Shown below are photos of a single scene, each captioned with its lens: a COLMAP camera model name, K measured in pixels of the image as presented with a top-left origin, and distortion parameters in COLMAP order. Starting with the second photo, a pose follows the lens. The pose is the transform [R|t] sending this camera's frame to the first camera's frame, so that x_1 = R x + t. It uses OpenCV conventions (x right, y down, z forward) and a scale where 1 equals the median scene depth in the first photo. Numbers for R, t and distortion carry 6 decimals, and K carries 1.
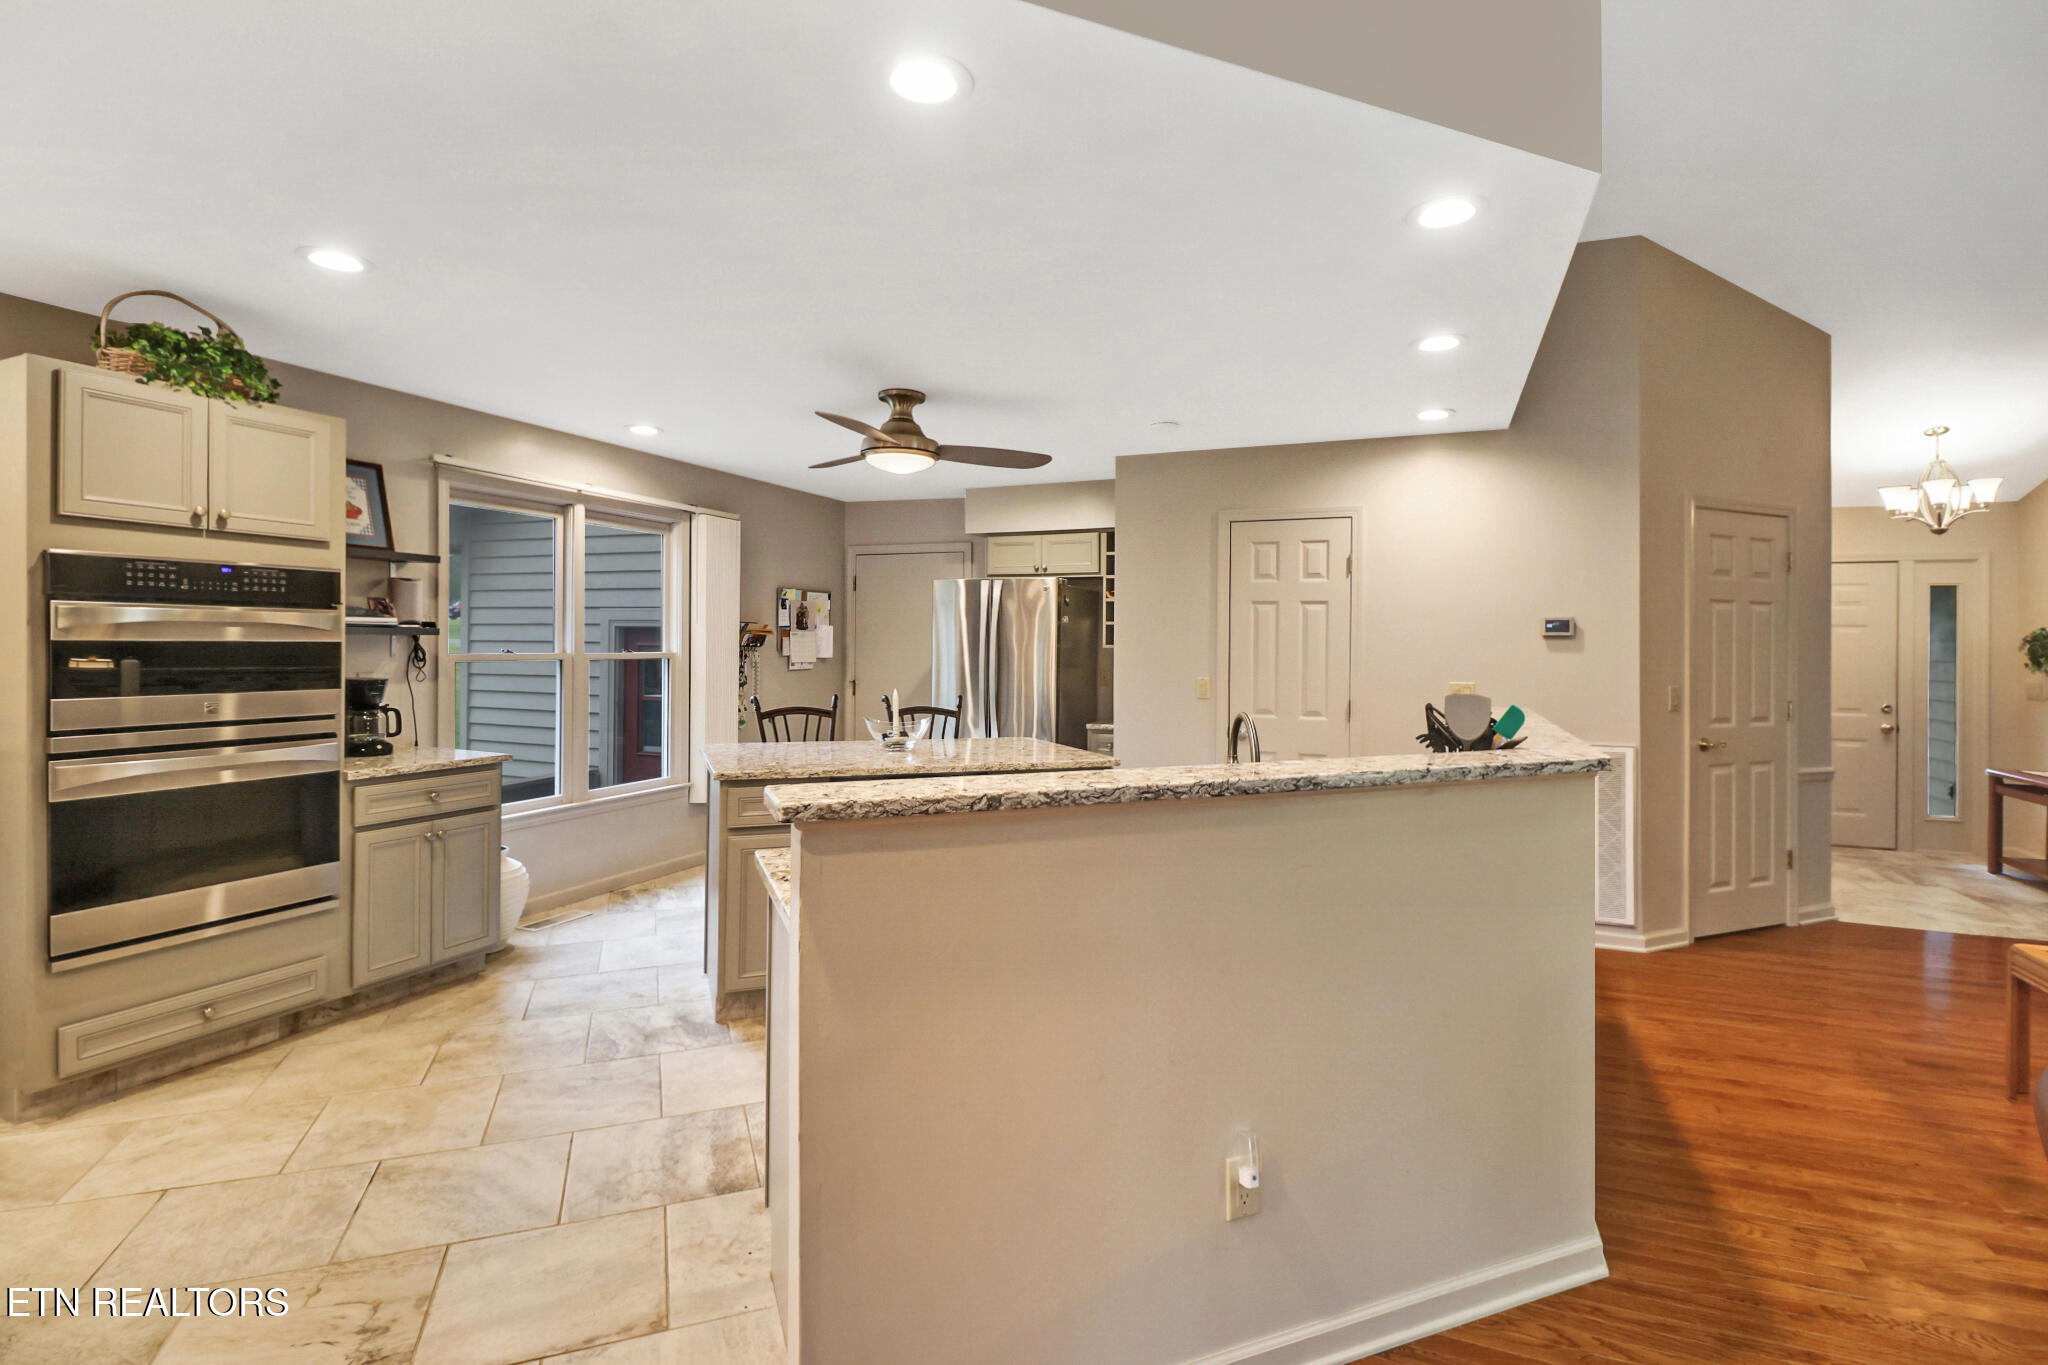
lens RADIAL K [[954.4, 0, 1042.1], [0, 954.4, 643.1], [0, 0, 1]] dist [-0.006166, -0.006923]
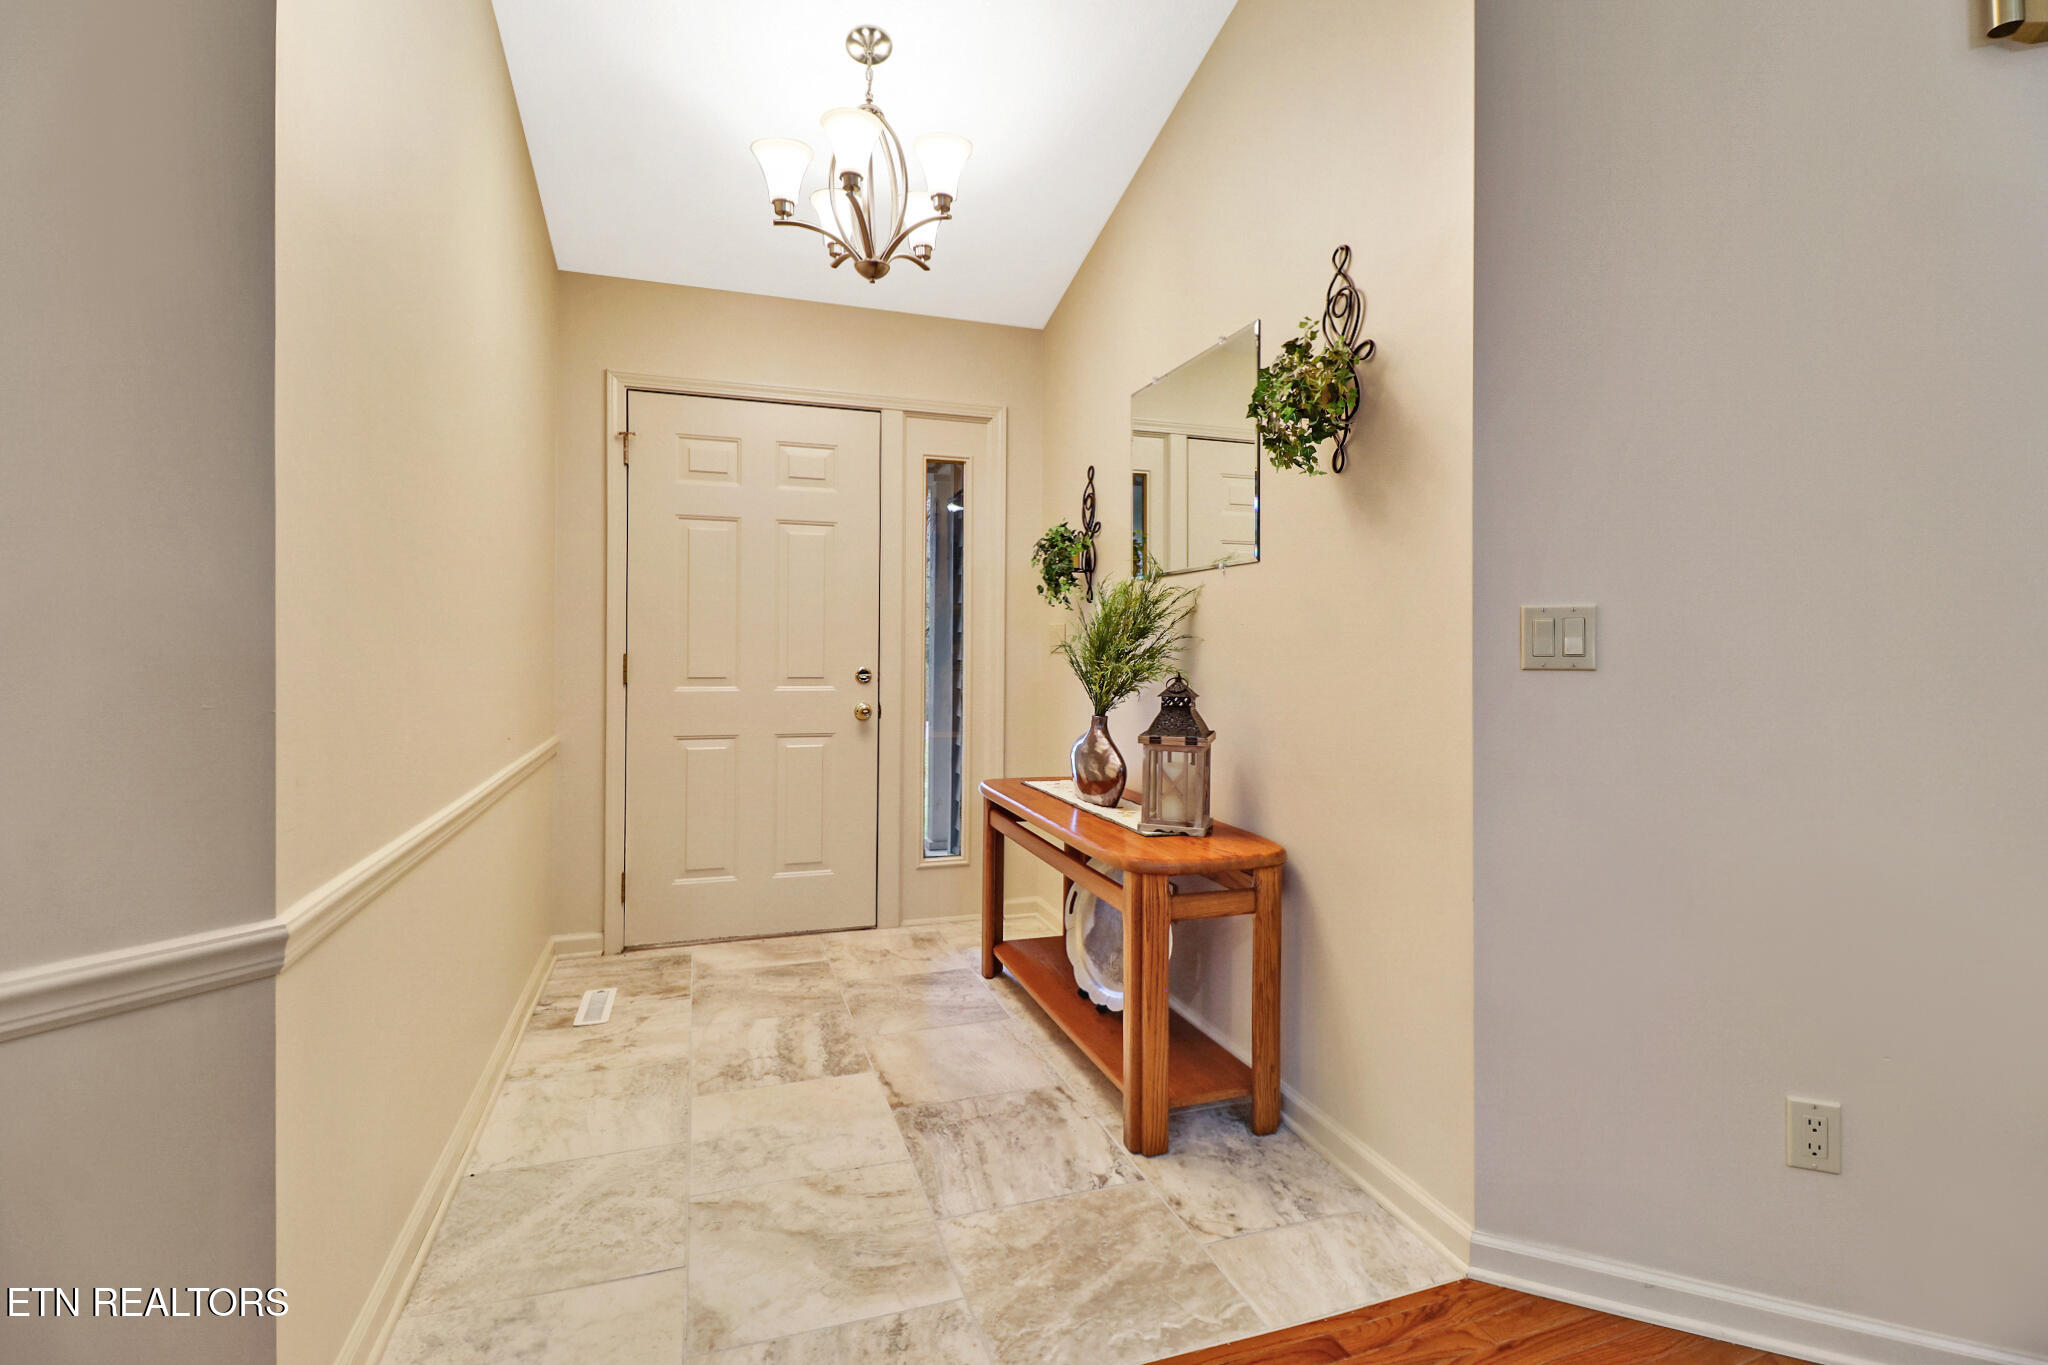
lens RADIAL K [[954.4, 0, 1045.8], [0, 954.4, 651.3], [0, 0, 1]] dist [-0.006166, -0.006923]
pose [[0.745095, -0.015252, 0.666784, 0.935465], [-0.000650, 0.999721, 0.023593, 0.066576], [-0.666958, -0.018013, 0.744877, 0.800201]]
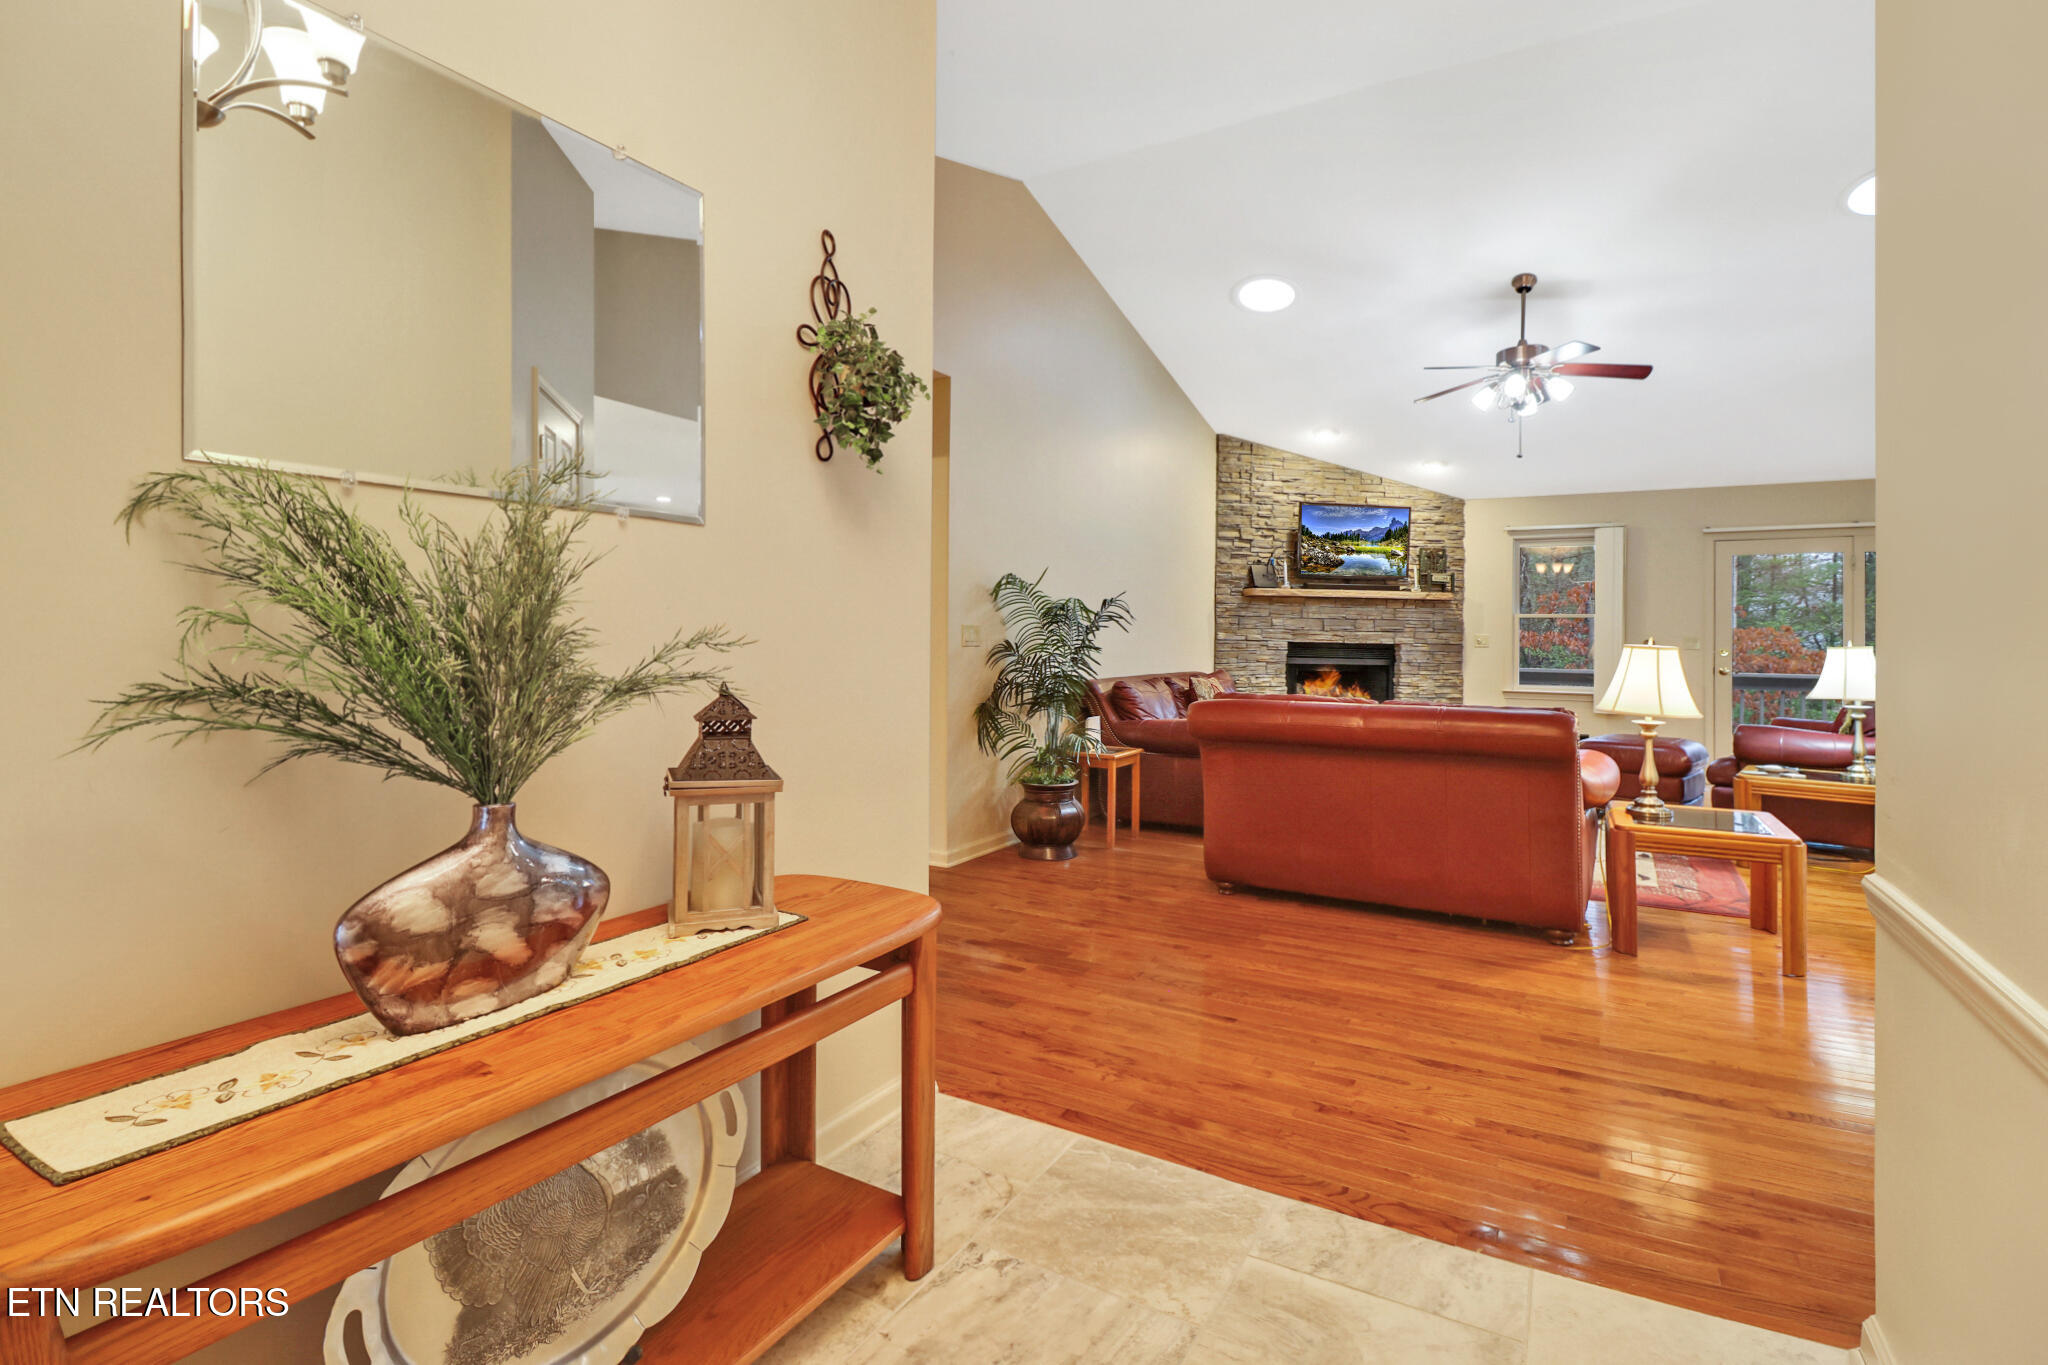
lens RADIAL K [[954.4, 0, 1030.1], [0, 954.4, 639.3], [0, 0, 1]] dist [-0.006166, -0.006923]
pose [[-0.989430, -0.021520, 0.143404, 1.201667], [-0.022246, 0.999747, -0.003459, 0.076571], [-0.143293, -0.006613, -0.989658, 1.519051]]
